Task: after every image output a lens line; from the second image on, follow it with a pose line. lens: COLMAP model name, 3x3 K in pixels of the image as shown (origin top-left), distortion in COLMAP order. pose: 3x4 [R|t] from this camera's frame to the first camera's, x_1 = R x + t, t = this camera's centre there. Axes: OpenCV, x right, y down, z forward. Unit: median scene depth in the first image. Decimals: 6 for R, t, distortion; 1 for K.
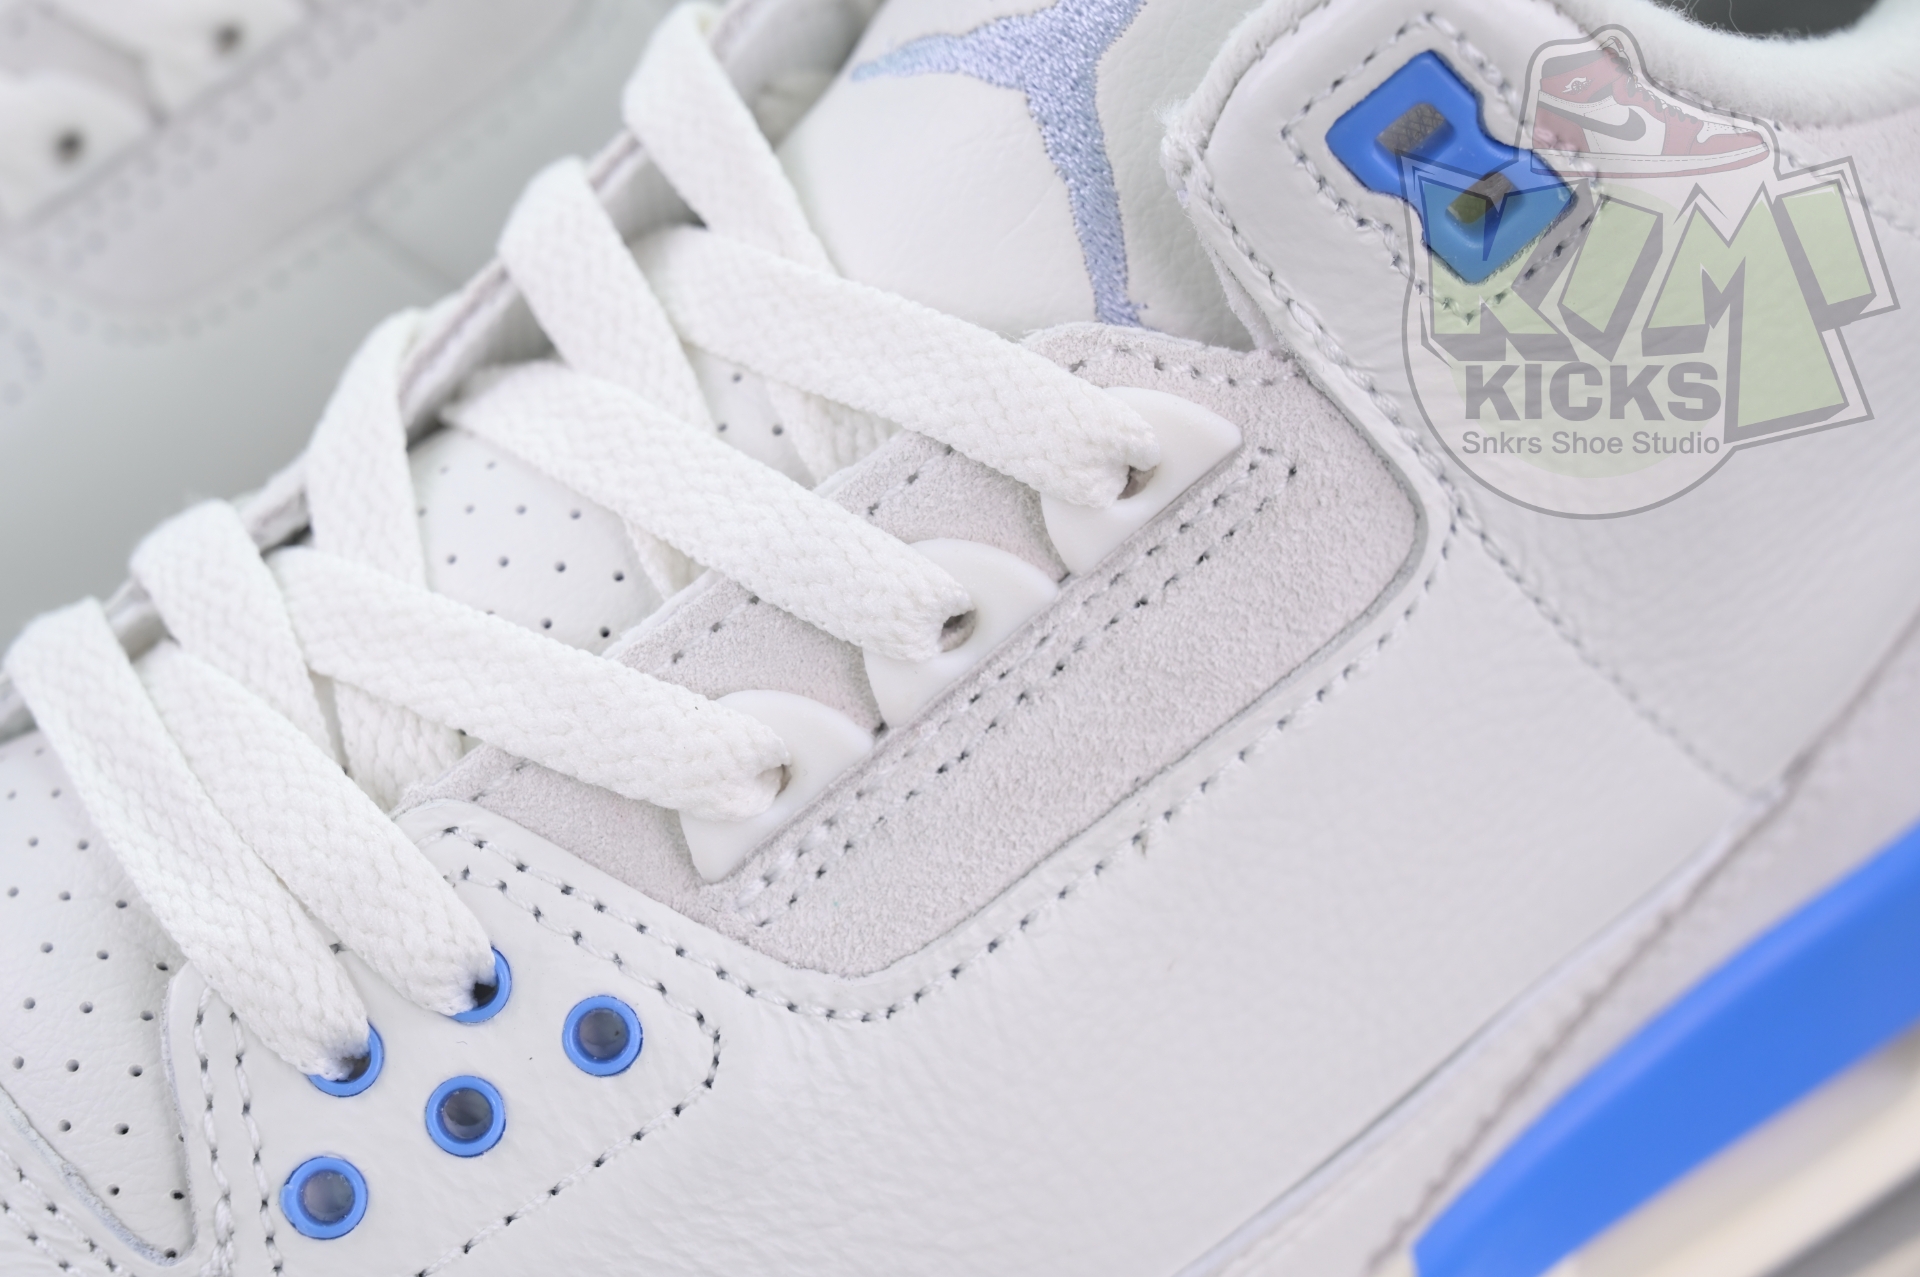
lens RADIAL K [[3904.2, 0, 954.9], [0, 3904.2, 639.6], [0, 0, 1]] dist [0.012431, 0.000000]
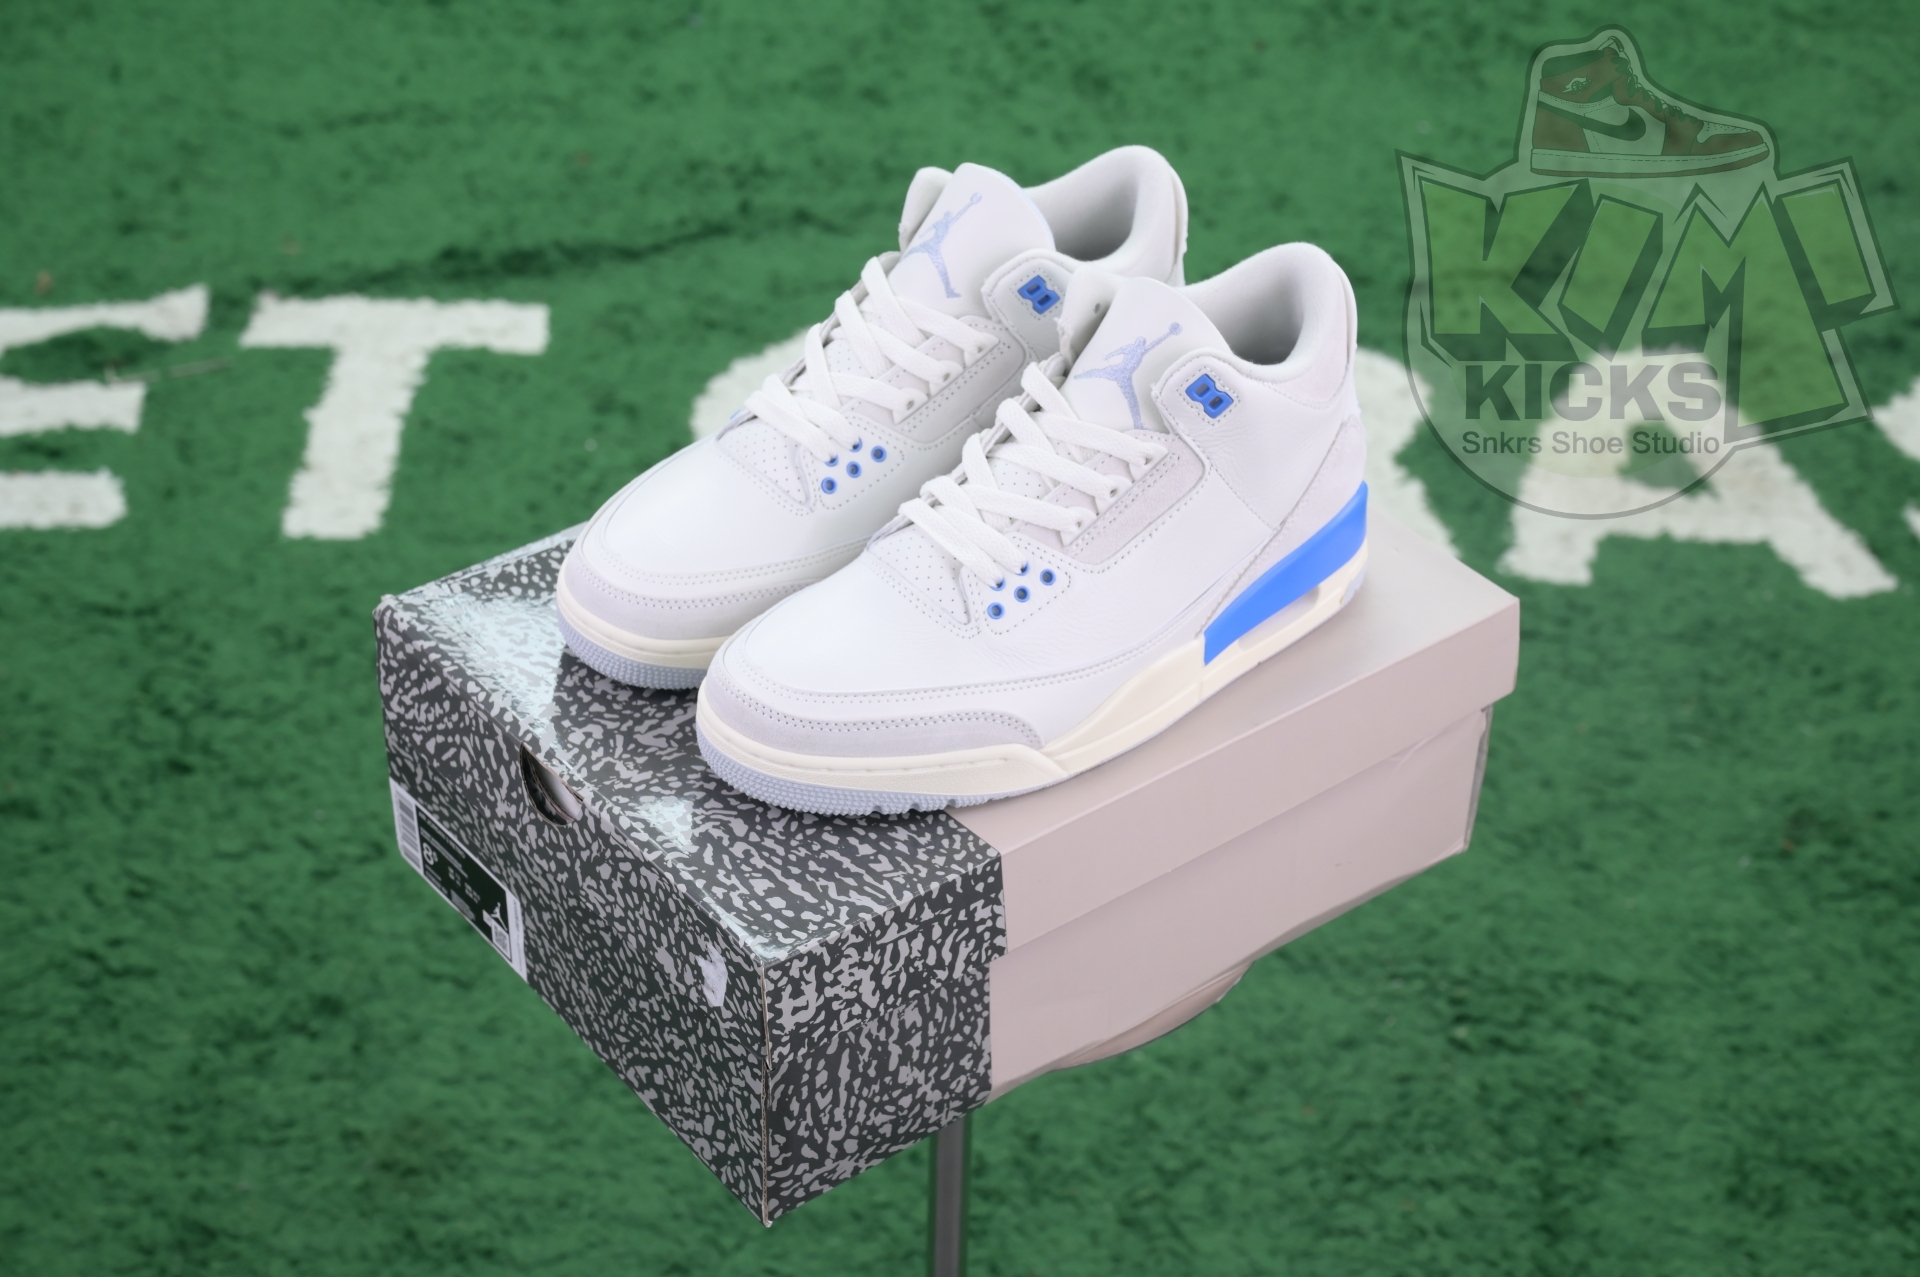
lens RADIAL K [[3633.8, 0, 962.2], [0, 3633.8, 637.5], [0, 0, 1]] dist [-0.078631, 0.000000]
pose [[0.990840, -0.044983, 0.127329, -0.775395], [0.048566, 0.998503, -0.025177, 0.284273], [-0.126006, 0.031130, 0.991541, -3.487026]]
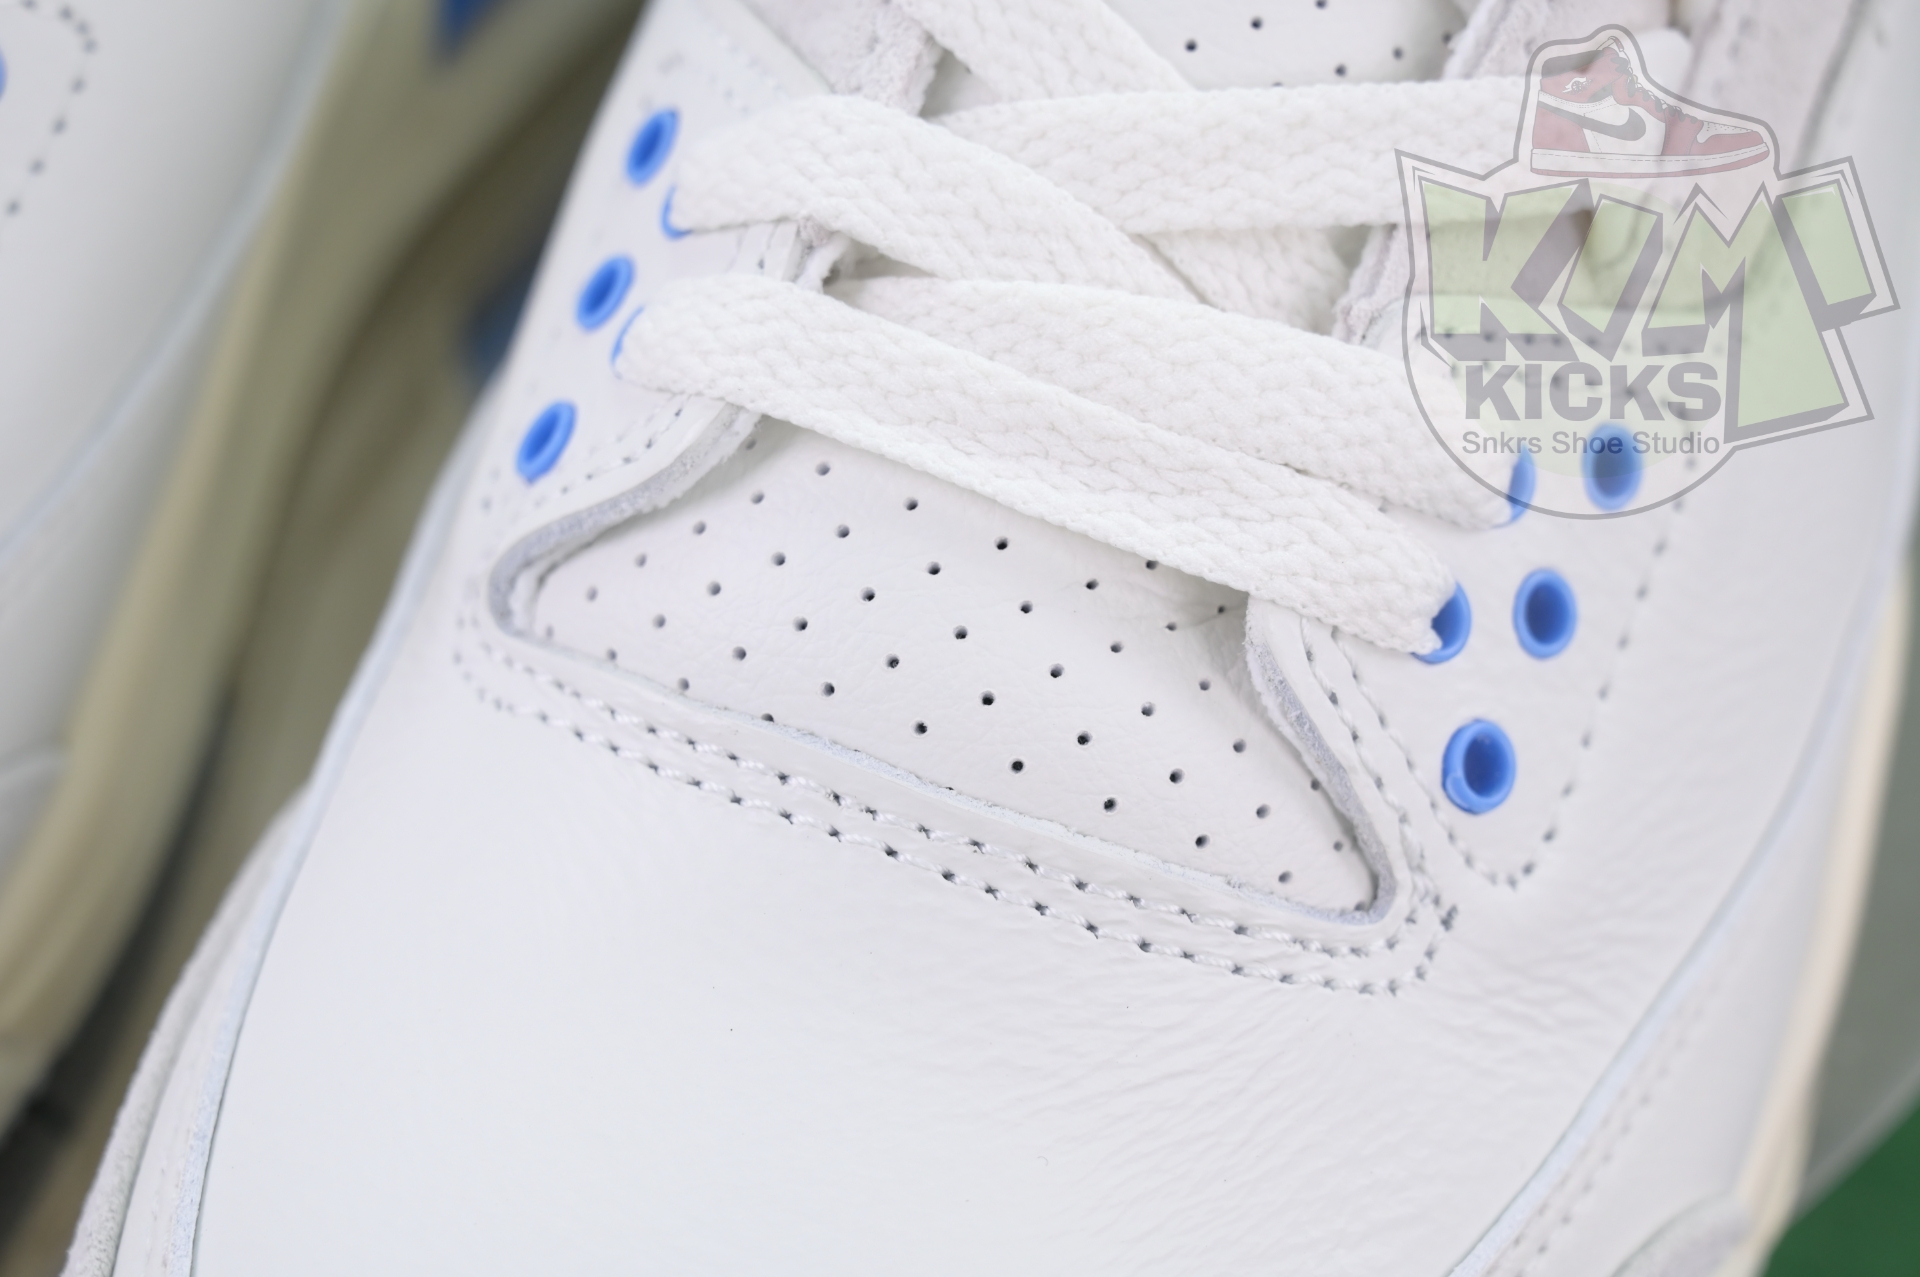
lens RADIAL K [[3904.2, 0, 957.8], [0, 3904.2, 637.1], [0, 0, 1]] dist [0.012431, 0.000000]
pose [[0.764991, -0.459522, 0.451252, -0.625213], [0.314513, 0.877977, 0.360884, -0.235102], [-0.562023, -0.134149, 0.816171, 0.339387]]
